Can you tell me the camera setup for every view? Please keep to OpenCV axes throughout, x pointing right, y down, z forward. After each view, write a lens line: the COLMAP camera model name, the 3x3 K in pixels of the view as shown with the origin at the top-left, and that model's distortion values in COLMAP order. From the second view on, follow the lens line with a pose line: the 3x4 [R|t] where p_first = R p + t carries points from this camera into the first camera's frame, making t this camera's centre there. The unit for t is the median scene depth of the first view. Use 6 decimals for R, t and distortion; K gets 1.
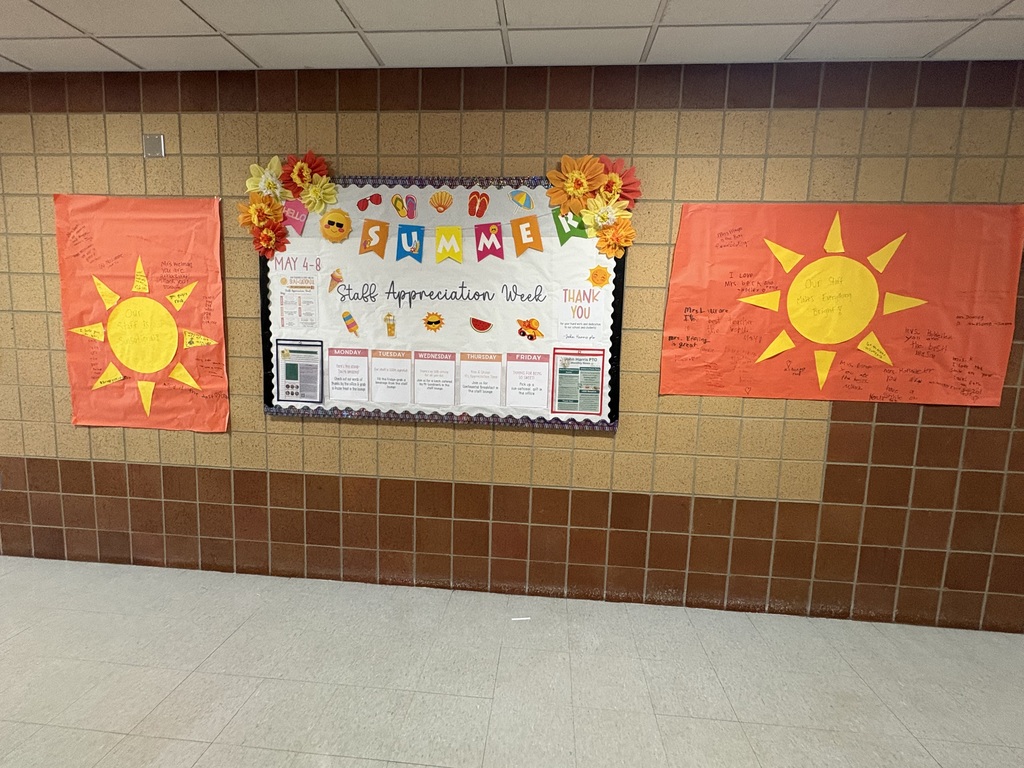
lens RADIAL K [[482.6, 0, 511.5], [0, 482.6, 384.5], [0, 0, 1]] dist [-0.000203, -0.000624]
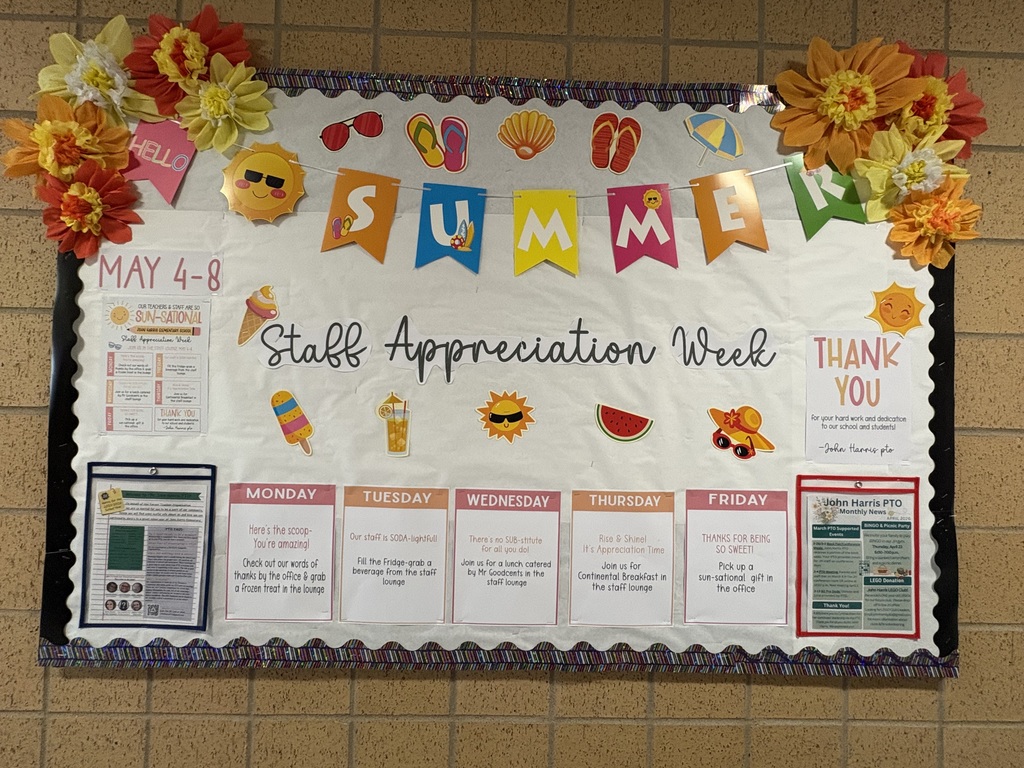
lens RADIAL K [[482.6, 0, 509.7], [0, 482.6, 382.4], [0, 0, 1]] dist [-0.000203, -0.000624]
pose [[0.994102, -0.003743, 0.108385, -0.203810], [0.018494, 0.990616, -0.135416, -0.103462], [-0.106861, 0.136621, 0.984843, 0.601387]]
